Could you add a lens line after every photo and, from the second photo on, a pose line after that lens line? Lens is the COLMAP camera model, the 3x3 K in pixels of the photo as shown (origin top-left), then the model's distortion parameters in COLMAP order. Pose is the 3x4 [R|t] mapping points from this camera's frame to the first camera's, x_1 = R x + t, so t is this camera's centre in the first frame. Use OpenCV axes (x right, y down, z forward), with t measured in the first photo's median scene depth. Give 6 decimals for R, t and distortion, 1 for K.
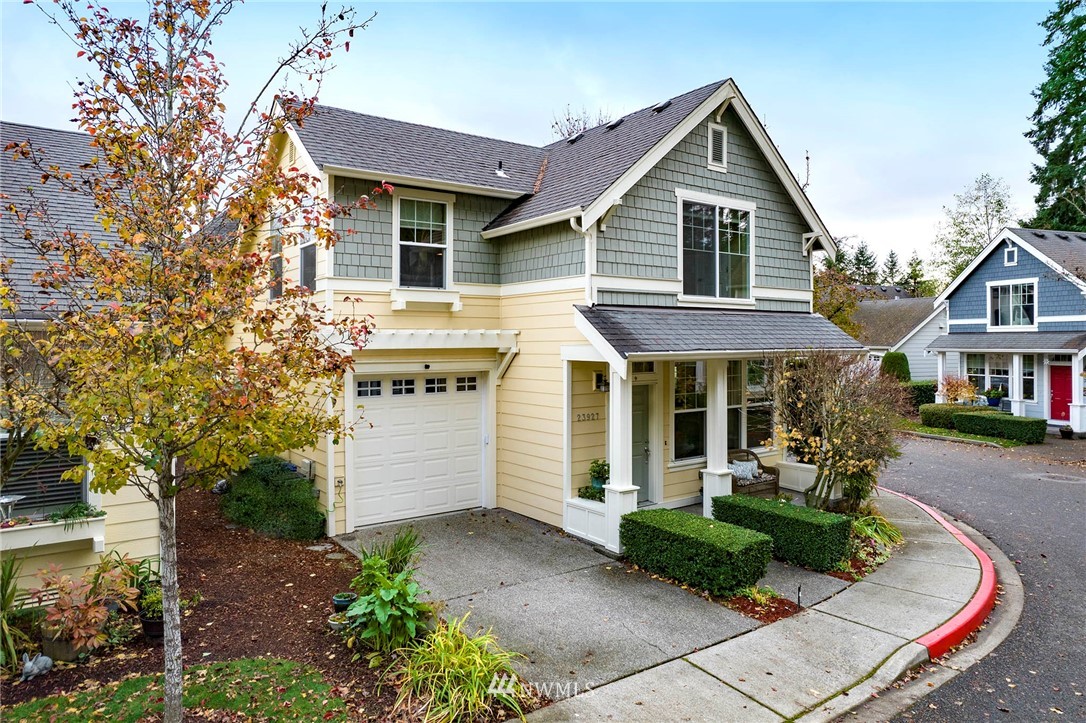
lens RADIAL K [[666.7, 0, 532.6], [0, 666.7, 329.9], [0, 0, 1]] dist [-0.047460, 0.026594]
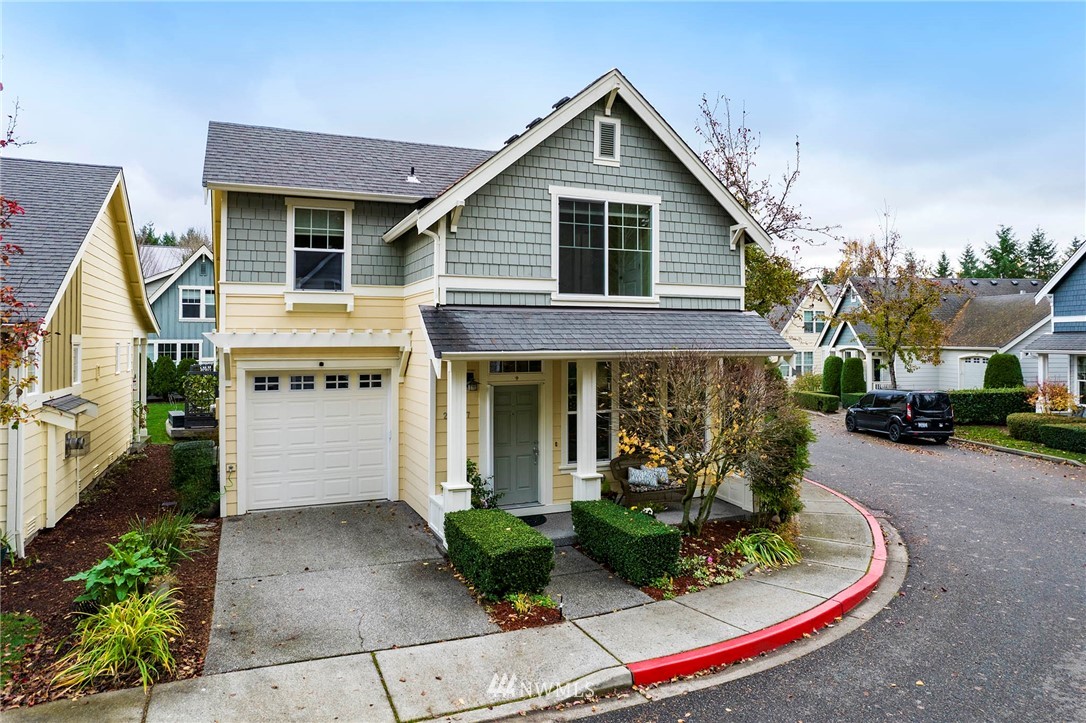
lens RADIAL K [[666.7, 0, 565.7], [0, 666.7, 326.6], [0, 0, 1]] dist [-0.047460, 0.026594]
pose [[0.977936, -0.001516, -0.208899, 0.450178], [0.000822, 0.999994, -0.003410, -0.000895], [0.208903, 0.003163, 0.977931, 0.041639]]
